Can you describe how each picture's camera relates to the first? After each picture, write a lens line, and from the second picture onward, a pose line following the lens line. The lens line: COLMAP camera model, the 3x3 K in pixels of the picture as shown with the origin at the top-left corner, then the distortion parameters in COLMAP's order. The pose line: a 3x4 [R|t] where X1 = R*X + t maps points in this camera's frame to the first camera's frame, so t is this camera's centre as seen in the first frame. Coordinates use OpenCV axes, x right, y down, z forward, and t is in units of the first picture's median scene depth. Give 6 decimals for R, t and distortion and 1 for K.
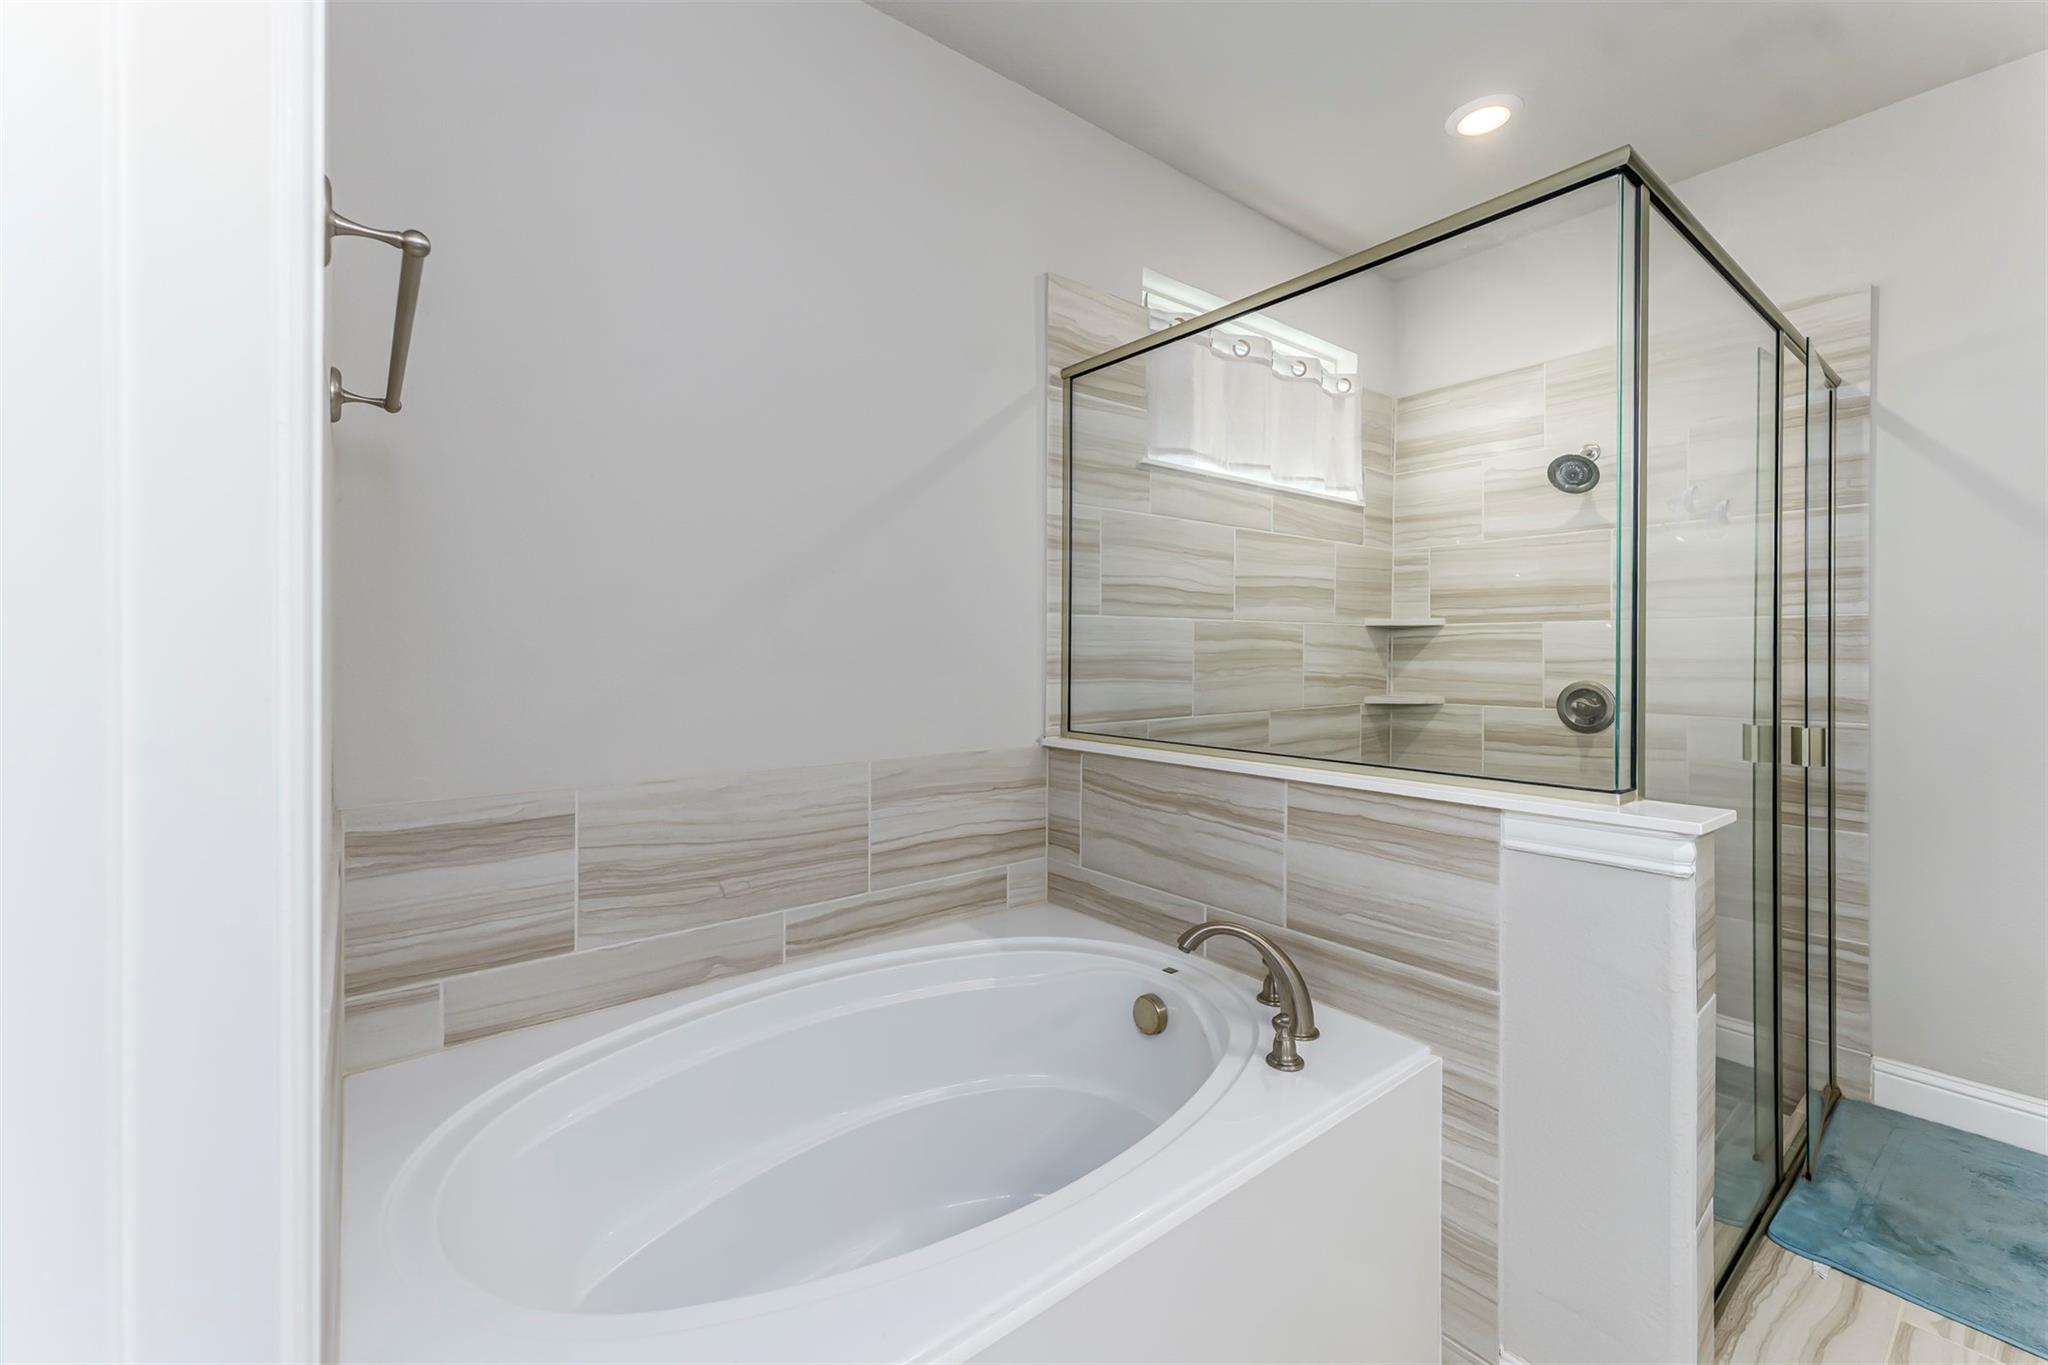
lens RADIAL K [[838.9, 0, 1025.0], [0, 838.9, 650.1], [0, 0, 1]] dist [0.008544, -0.000151]
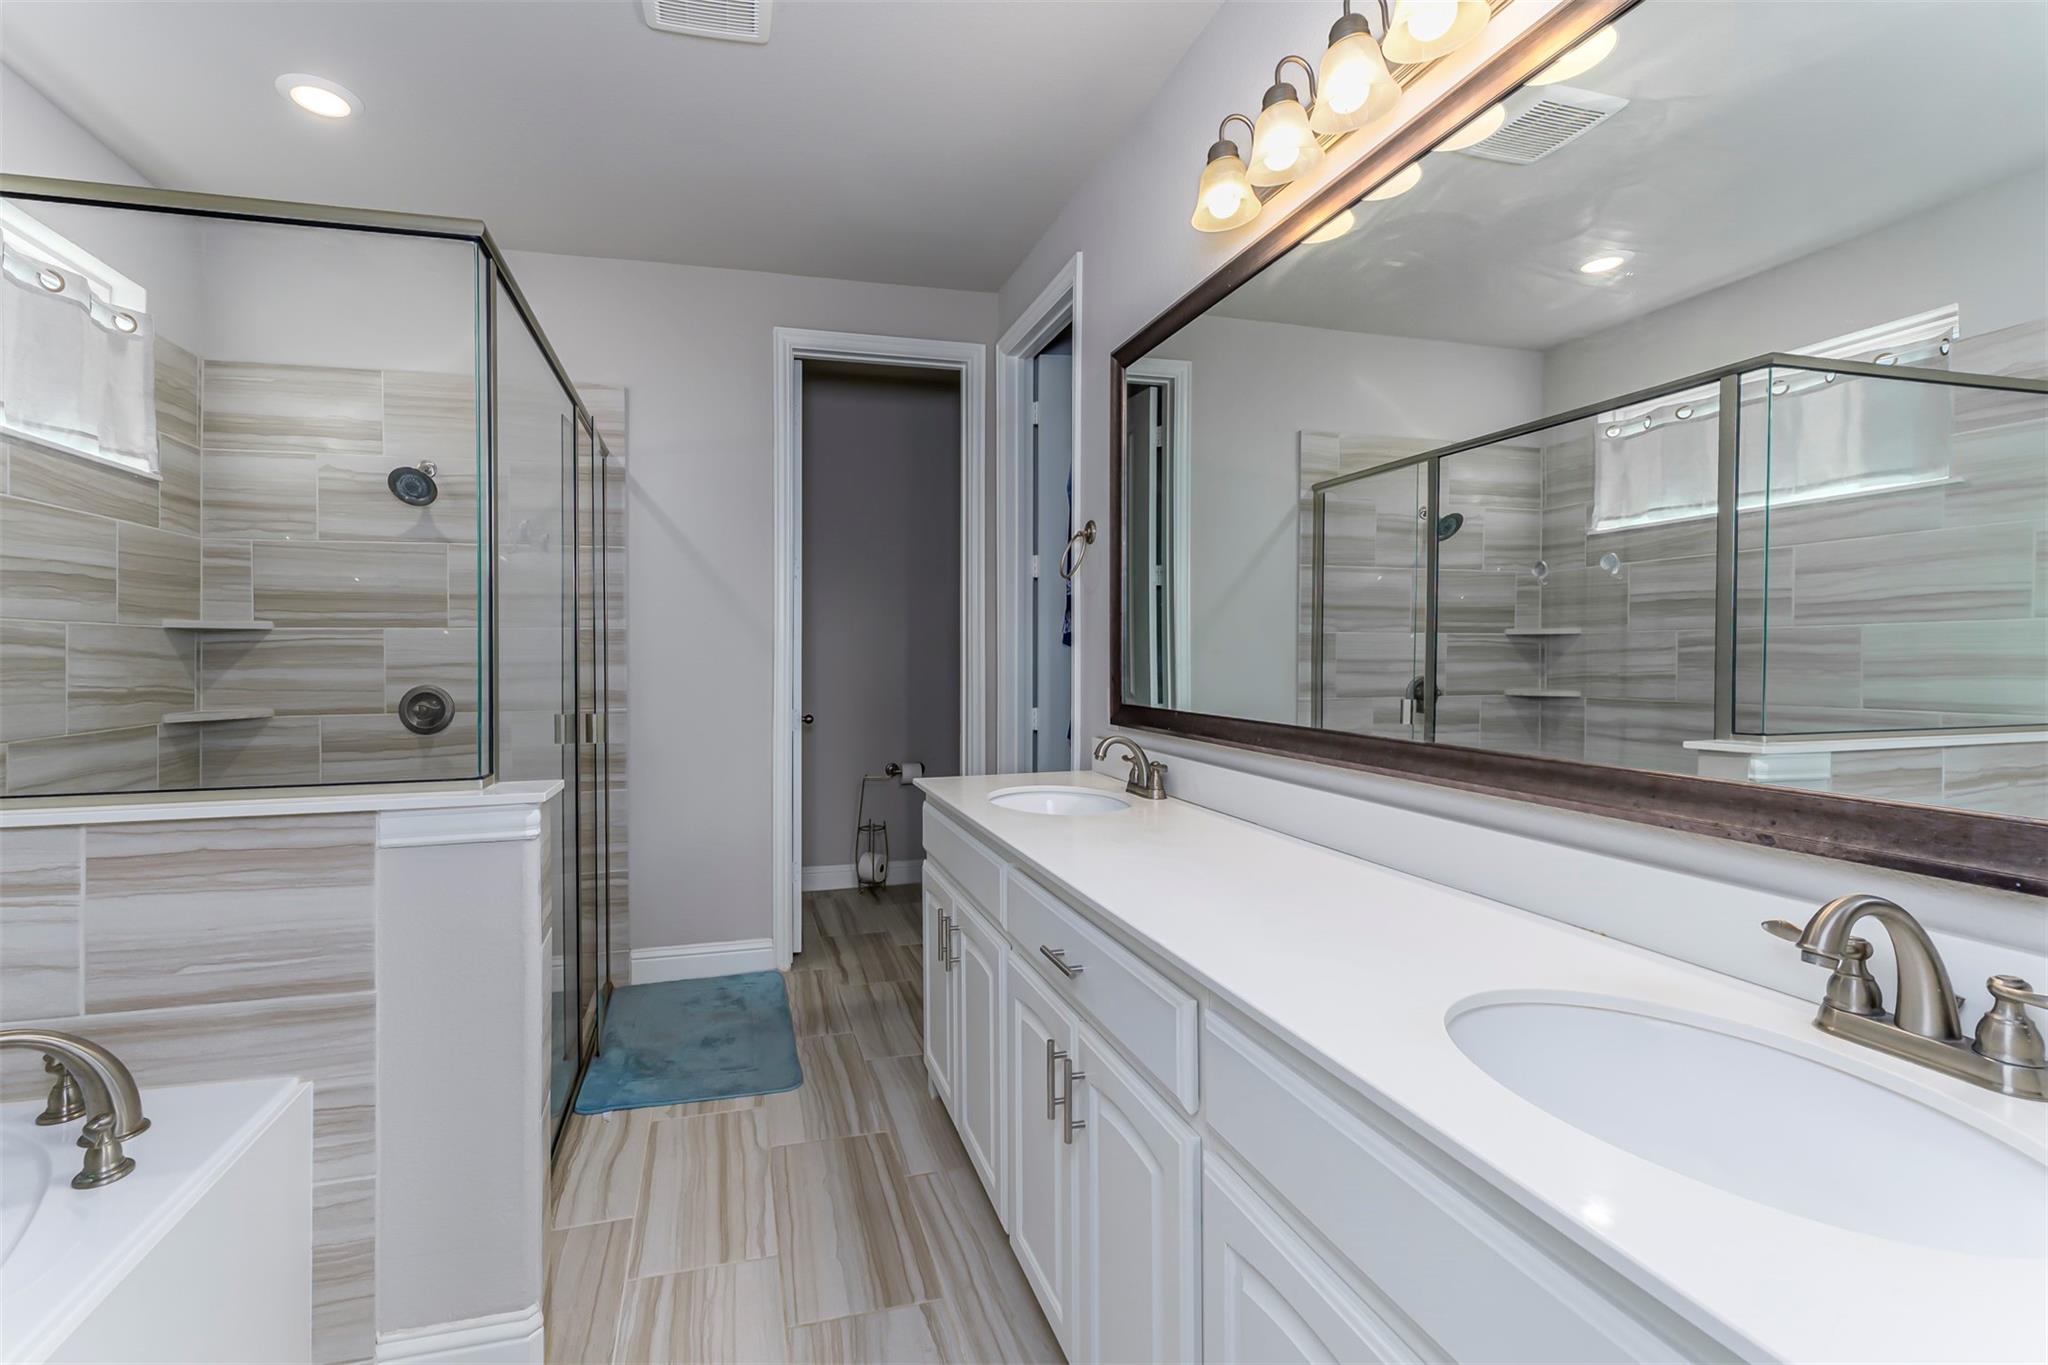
lens RADIAL K [[838.9, 0, 1025.0], [0, 838.9, 650.1], [0, 0, 1]] dist [0.008544, -0.000151]
pose [[0.319112, -0.000670, 0.947717, -0.105958], [0.007439, 0.999971, -0.001798, 0.000412], [-0.947688, 0.007624, 0.319108, -0.052884]]
